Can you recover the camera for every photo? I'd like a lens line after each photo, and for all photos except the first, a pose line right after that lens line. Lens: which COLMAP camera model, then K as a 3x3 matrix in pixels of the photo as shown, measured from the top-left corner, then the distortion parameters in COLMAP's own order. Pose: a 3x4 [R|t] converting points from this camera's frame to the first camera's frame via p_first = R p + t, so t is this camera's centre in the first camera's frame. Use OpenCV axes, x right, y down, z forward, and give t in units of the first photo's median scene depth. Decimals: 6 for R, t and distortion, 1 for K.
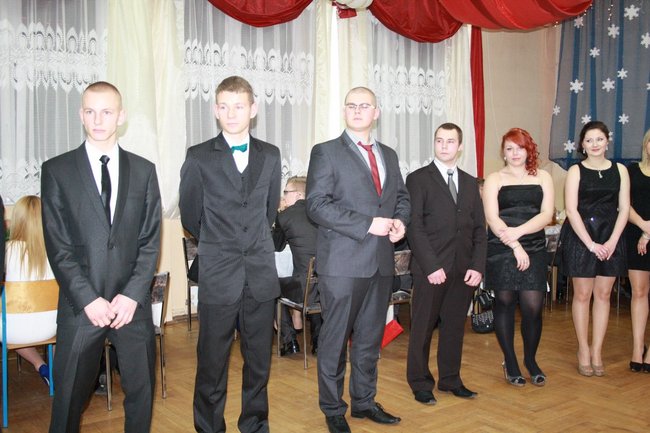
lens RADIAL K [[760.3, 0, 323.7], [0, 760.3, 229.5], [0, 0, 1]] dist [-0.049545, 0.000000]
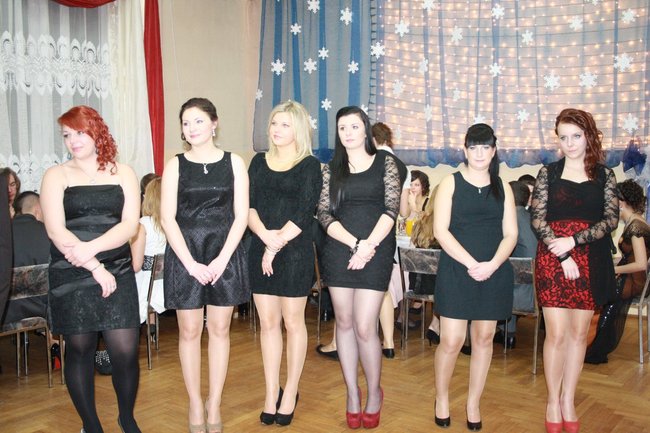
lens RADIAL K [[760.3, 0, 325.3], [0, 760.3, 222.6], [0, 0, 1]] dist [-0.049545, 0.000000]
pose [[0.963620, -0.027416, 0.265864, 0.273401], [0.027021, 0.999622, 0.005147, -0.020645], [-0.265905, 0.002224, 0.963997, 0.240814]]
